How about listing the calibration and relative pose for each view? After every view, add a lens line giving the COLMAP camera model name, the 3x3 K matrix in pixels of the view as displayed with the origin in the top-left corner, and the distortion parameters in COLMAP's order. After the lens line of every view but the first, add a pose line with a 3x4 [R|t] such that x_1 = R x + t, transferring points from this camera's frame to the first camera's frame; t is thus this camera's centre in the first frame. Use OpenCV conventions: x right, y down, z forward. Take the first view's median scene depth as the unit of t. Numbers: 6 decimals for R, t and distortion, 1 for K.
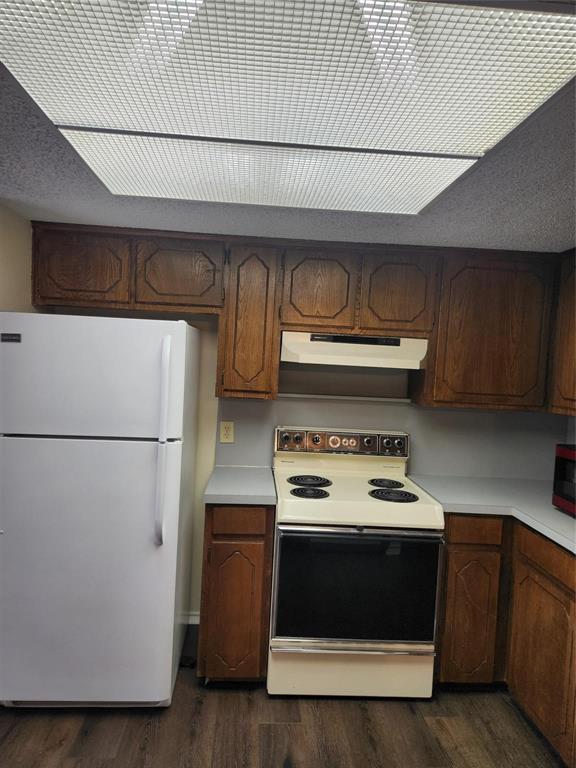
lens RADIAL K [[512.6, 0, 284.1], [0, 512.6, 384.1], [0, 0, 1]] dist [0.093134, -0.095084]
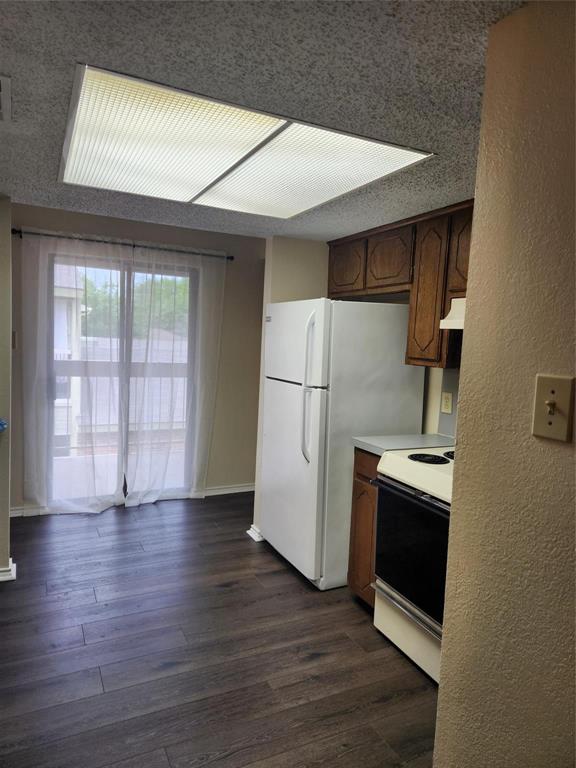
lens RADIAL K [[512.6, 0, 284.1], [0, 512.6, 384.1], [0, 0, 1]] dist [0.093134, -0.095084]
pose [[0.373706, 0.051076, -0.926140, 0.831843], [-0.069074, 0.997243, 0.027125, 0.057231], [0.924972, 0.053835, 0.376203, 0.346584]]
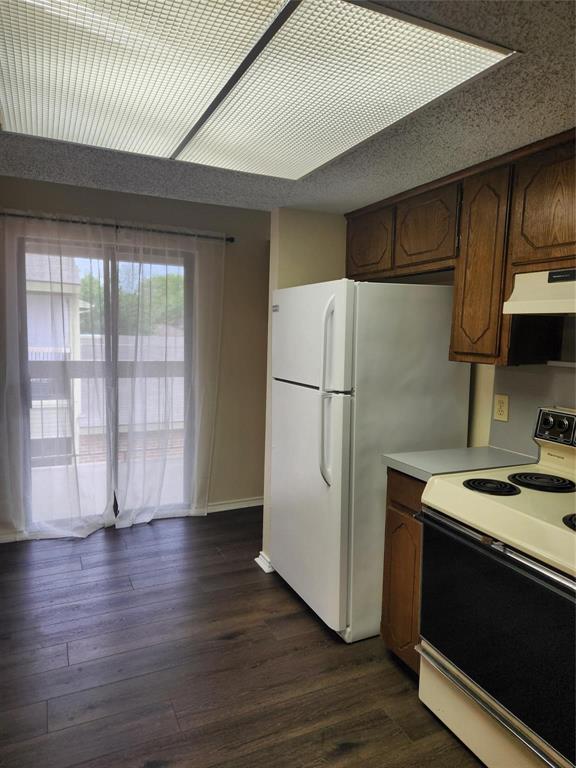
lens RADIAL K [[517.3, 0, 280.0], [0, 517.3, 386.3], [0, 0, 1]] dist [0.046683, -0.000330]
pose [[0.352638, 0.059443, -0.933870, 0.621425], [-0.049587, 0.997765, 0.044785, 0.044366], [0.934445, 0.030515, 0.354797, 0.422369]]
